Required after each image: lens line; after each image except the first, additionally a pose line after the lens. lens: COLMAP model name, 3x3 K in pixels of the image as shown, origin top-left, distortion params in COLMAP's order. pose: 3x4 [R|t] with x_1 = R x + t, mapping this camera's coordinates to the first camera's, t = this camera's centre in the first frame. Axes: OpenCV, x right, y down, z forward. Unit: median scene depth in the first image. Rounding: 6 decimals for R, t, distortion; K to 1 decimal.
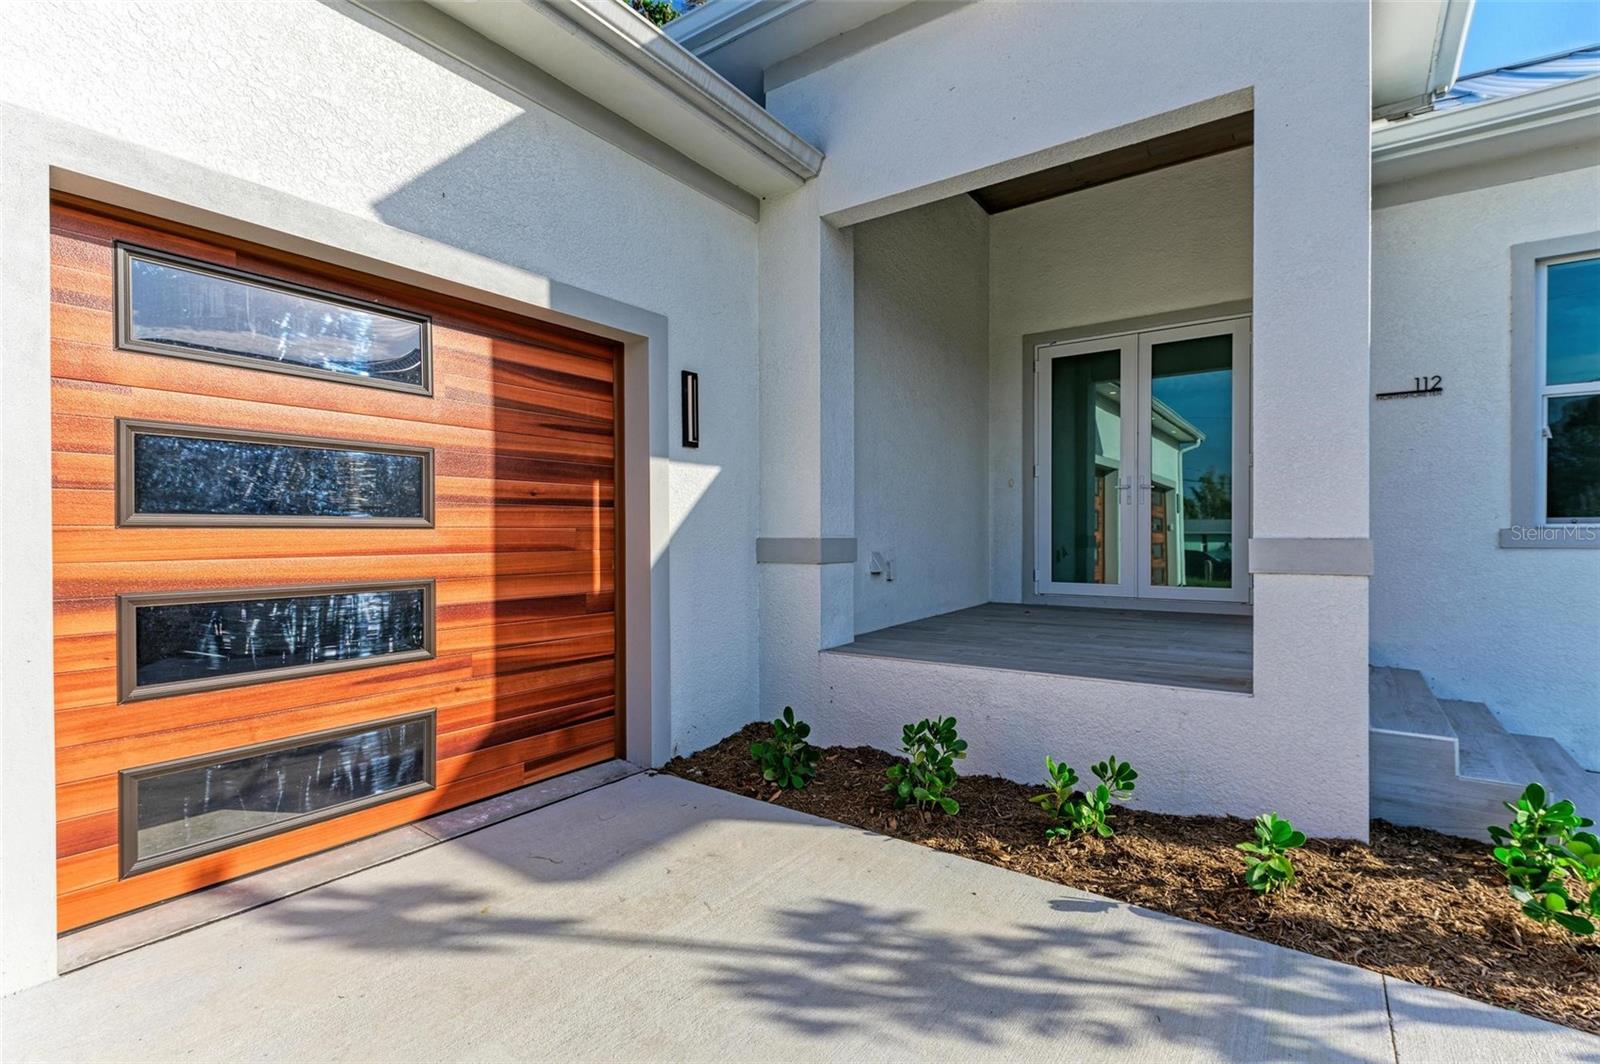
lens RADIAL K [[757.0, 0, 791.2], [0, 757.0, 537.2], [0, 0, 1]] dist [0.002198, -0.000021]
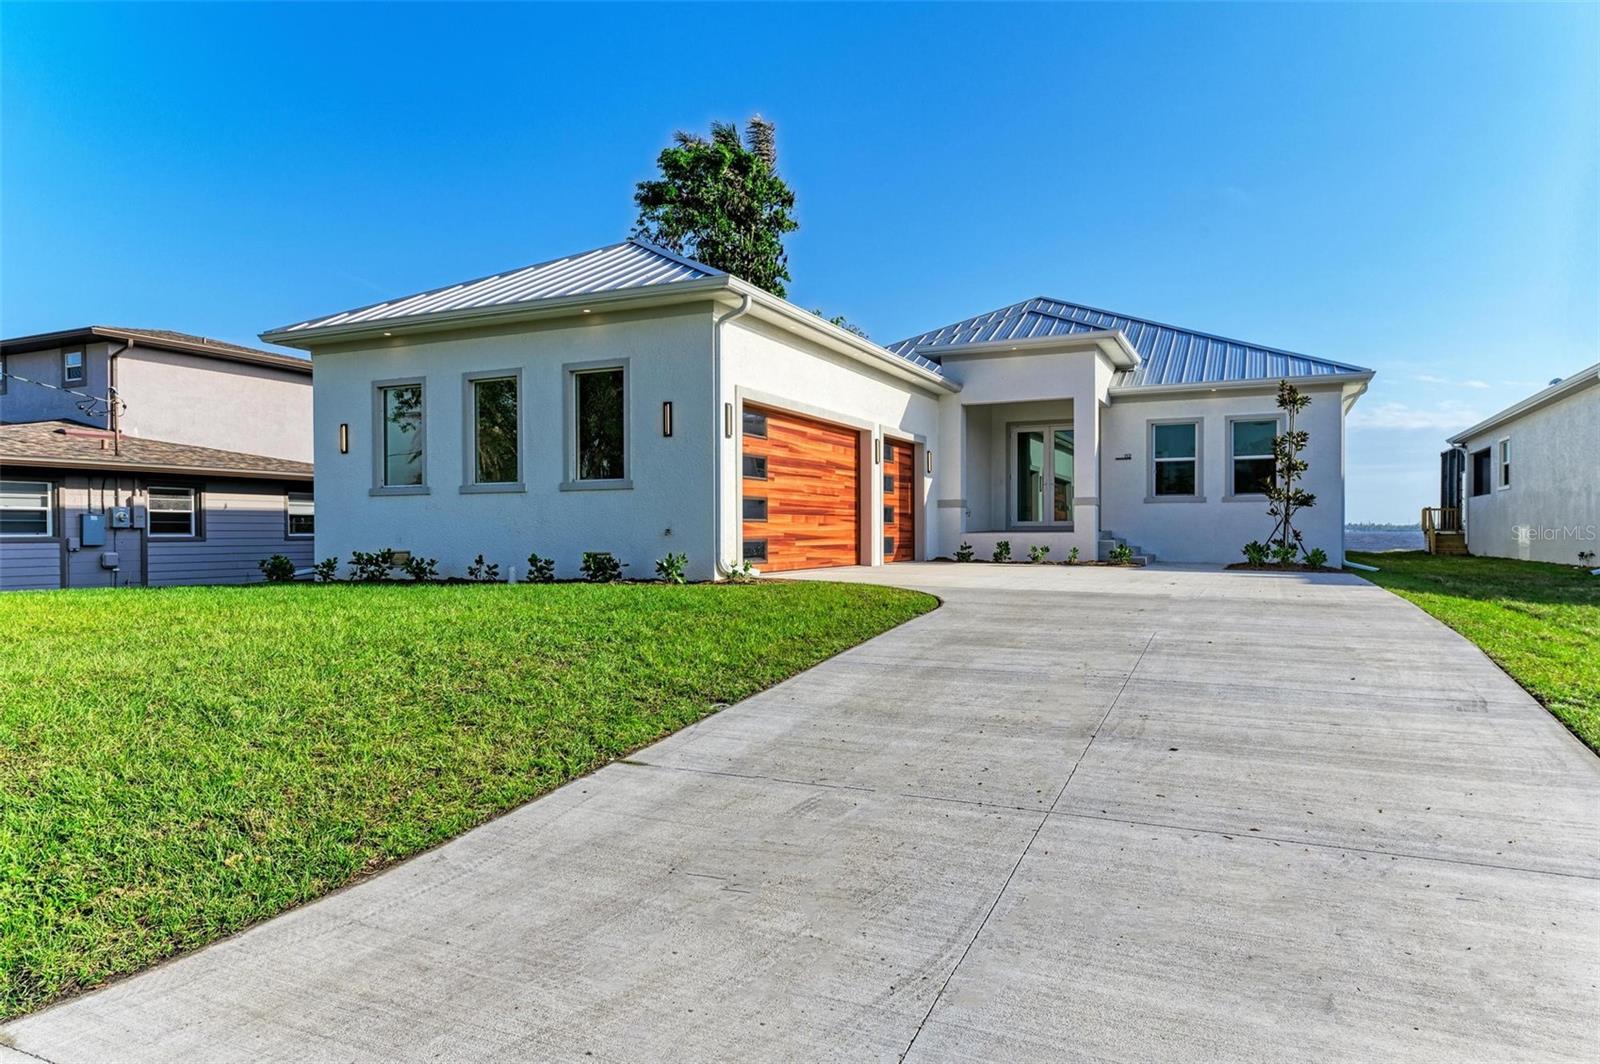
lens RADIAL K [[996.7, 0, 799.0], [0, 996.7, 533.6], [0, 0, 1]] dist [0.015161, -0.002902]
pose [[0.983302, -0.000085, 0.181982, -1.642136], [0.000659, 0.999995, -0.003090, 0.184548], [-0.181980, 0.003158, 0.983297, -3.591056]]
